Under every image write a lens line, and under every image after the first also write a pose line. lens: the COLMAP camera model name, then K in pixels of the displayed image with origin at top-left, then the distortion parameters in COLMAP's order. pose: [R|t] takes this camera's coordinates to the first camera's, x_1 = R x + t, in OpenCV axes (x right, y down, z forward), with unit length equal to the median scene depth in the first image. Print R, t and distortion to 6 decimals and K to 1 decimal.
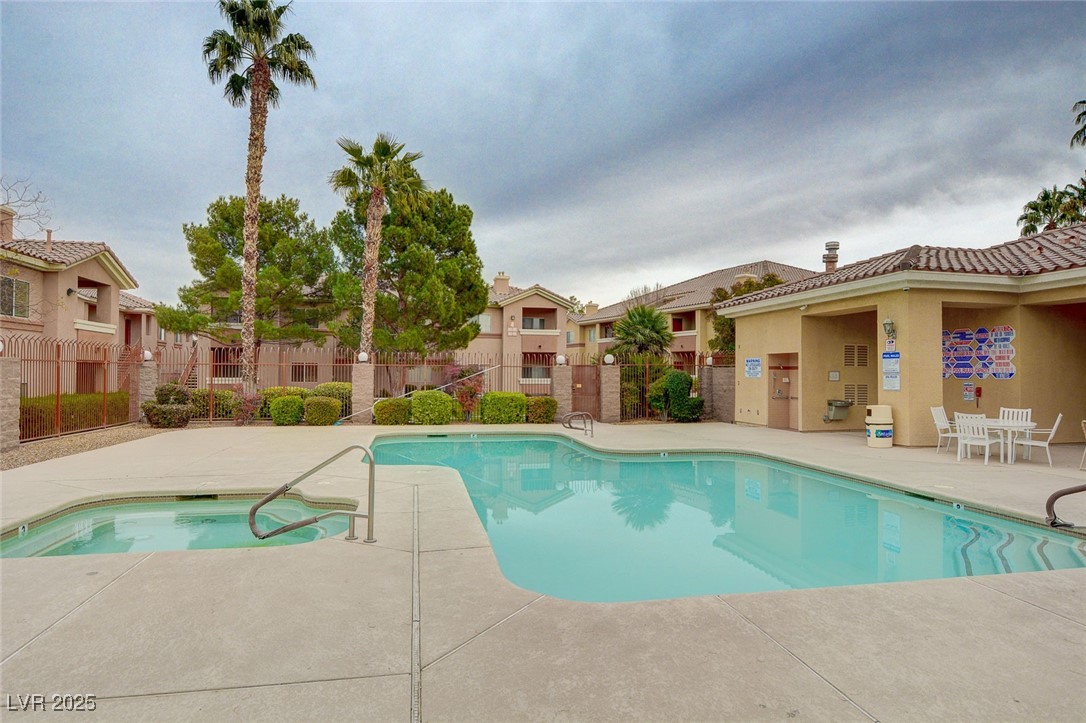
lens RADIAL K [[615.2, 0, 523.0], [0, 615.2, 363.9], [0, 0, 1]] dist [-0.012688, -0.000632]
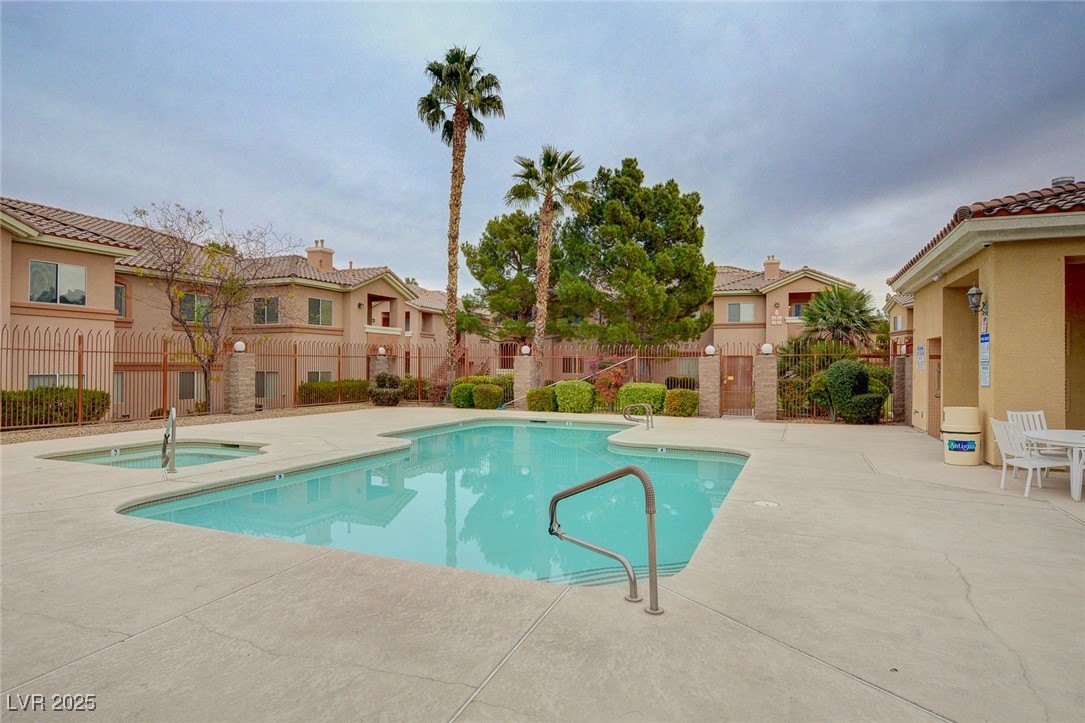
lens RADIAL K [[614.7, 0, 522.5], [0, 614.7, 363.9], [0, 0, 1]] dist [-0.012688, -0.000632]
pose [[0.826481, -0.000952, -0.562964, 0.356091], [0.006845, 0.999942, 0.008359, 0.004365], [0.562923, -0.010762, 0.826439, 0.067245]]
